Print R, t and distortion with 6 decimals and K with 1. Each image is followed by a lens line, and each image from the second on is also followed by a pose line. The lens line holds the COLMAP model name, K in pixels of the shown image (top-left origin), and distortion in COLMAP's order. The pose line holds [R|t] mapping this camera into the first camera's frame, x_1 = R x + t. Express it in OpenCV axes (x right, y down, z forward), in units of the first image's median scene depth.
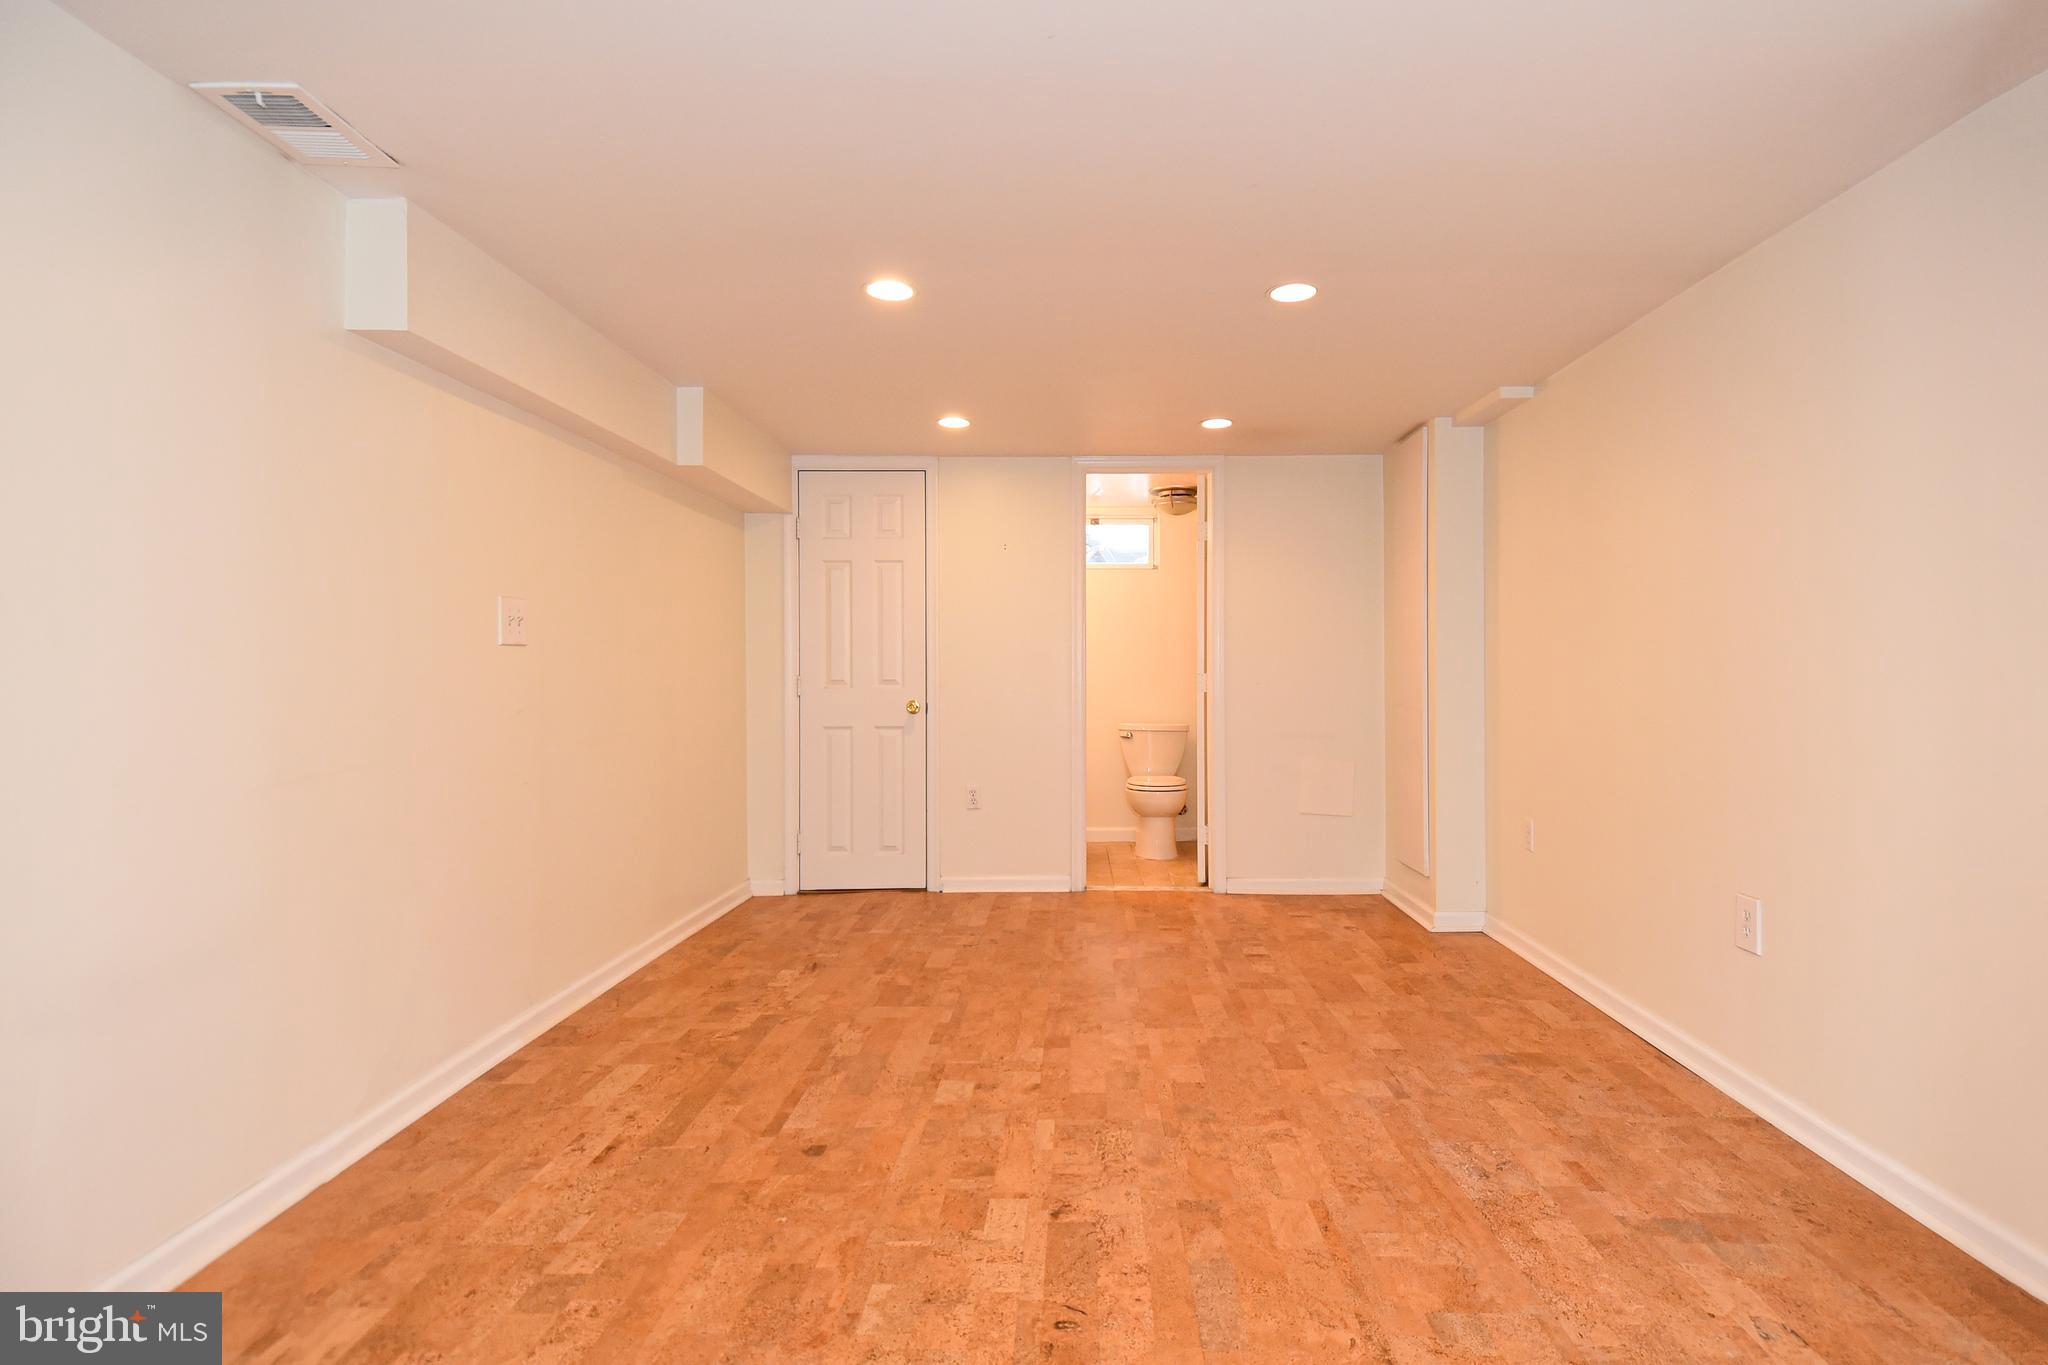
lens RADIAL K [[1085.1, 0, 1025.7], [0, 1085.1, 674.6], [0, 0, 1]] dist [0.016868, -0.024404]
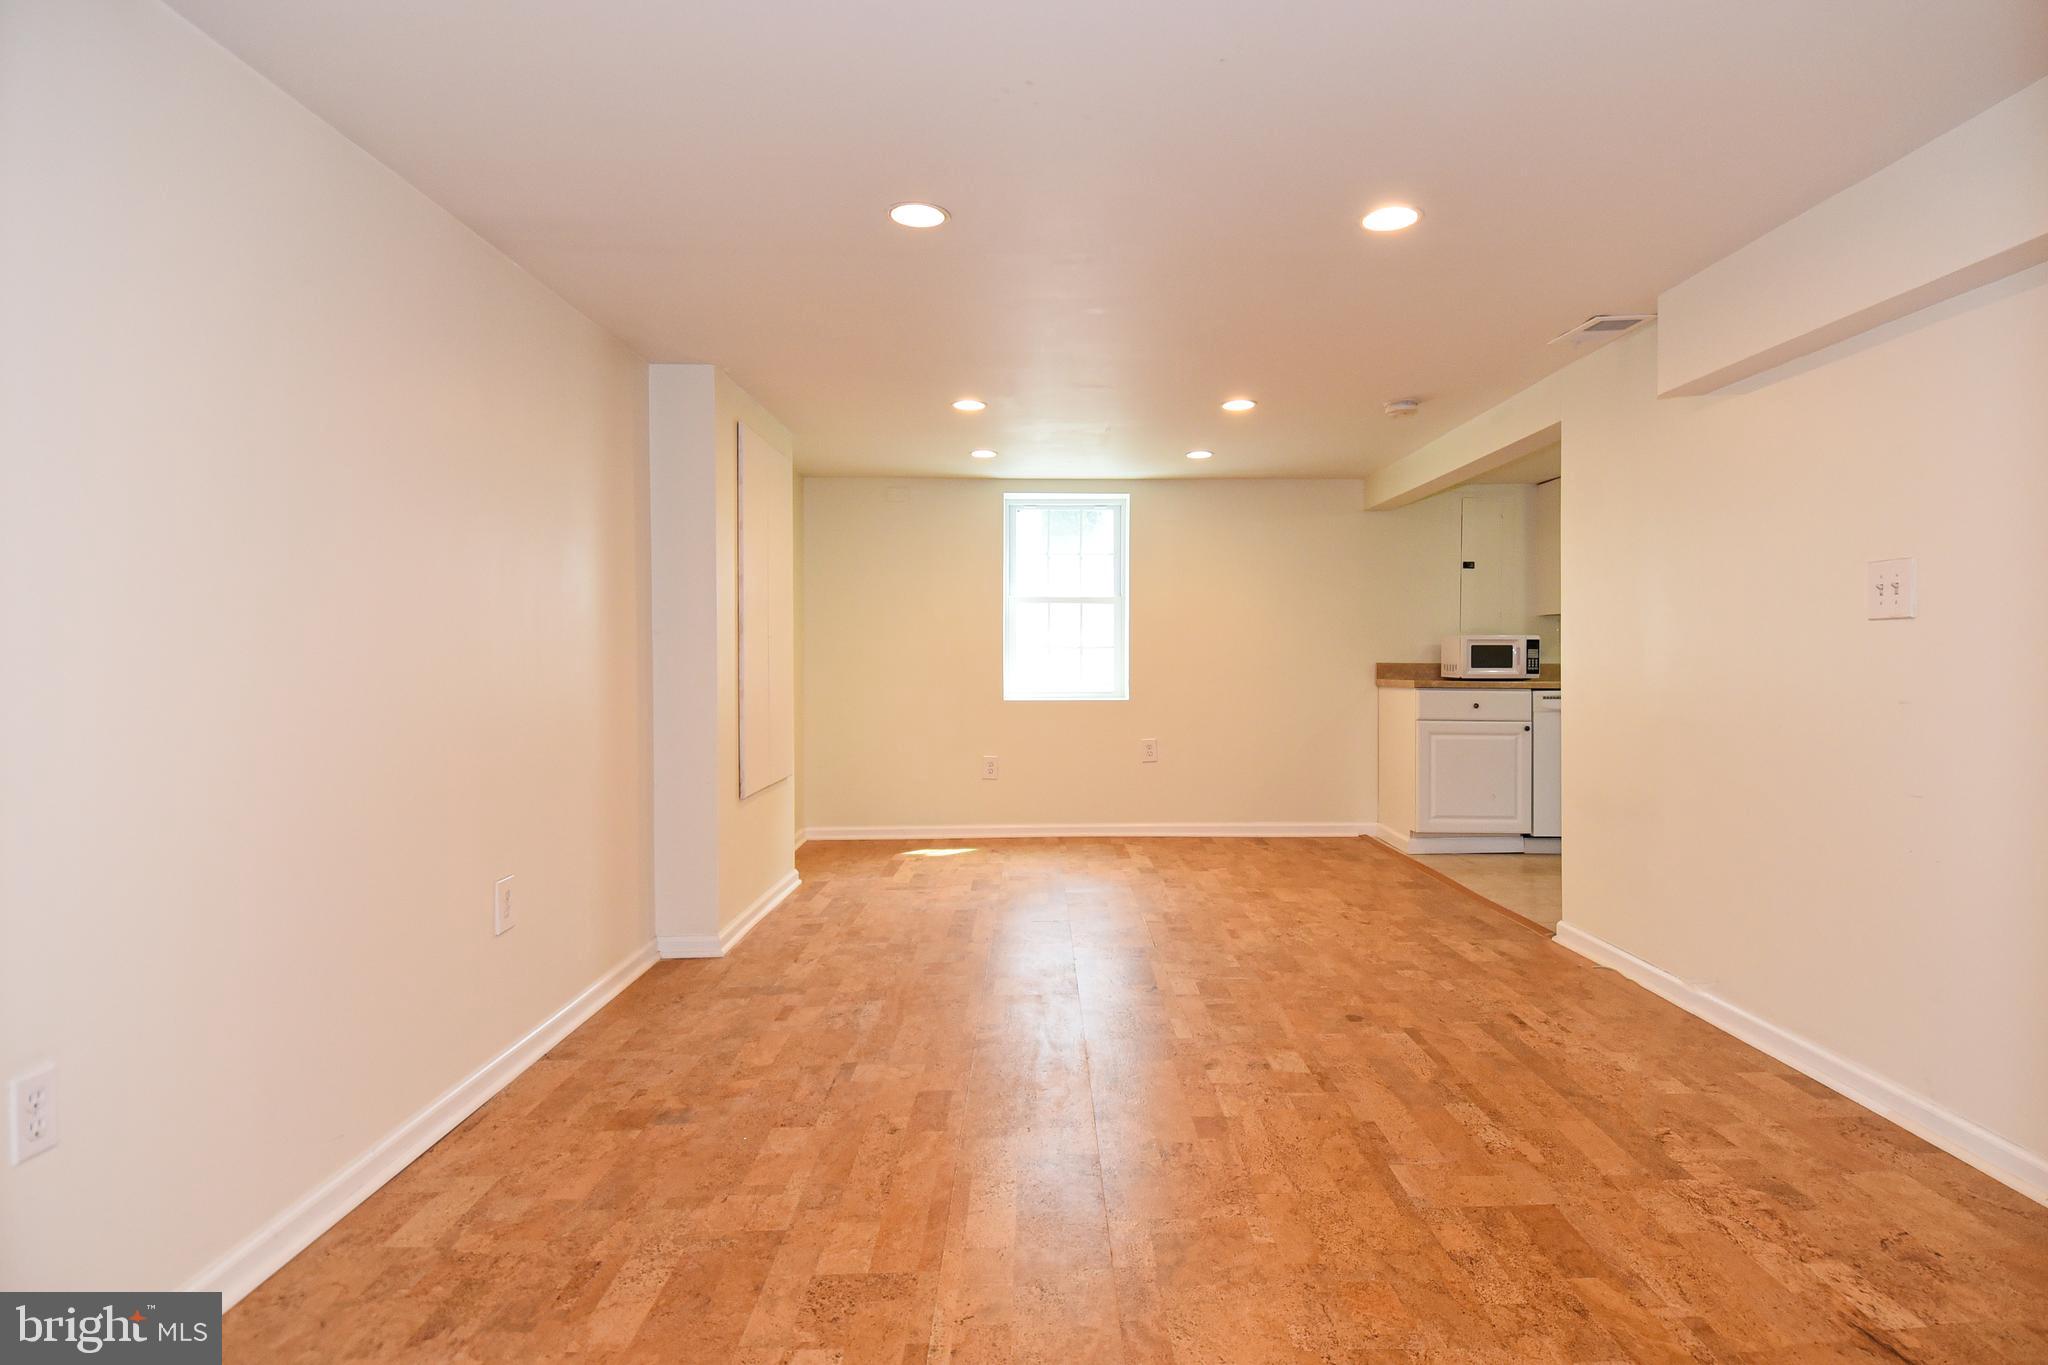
lens RADIAL K [[1085.1, 0, 1031.2], [0, 1085.1, 677.8], [0, 0, 1]] dist [0.016868, -0.024404]
pose [[-0.998872, 0.008844, -0.046659, 0.208059], [0.007533, 0.999574, 0.028195, -0.003732], [0.046888, 0.027812, -0.998513, 1.916105]]
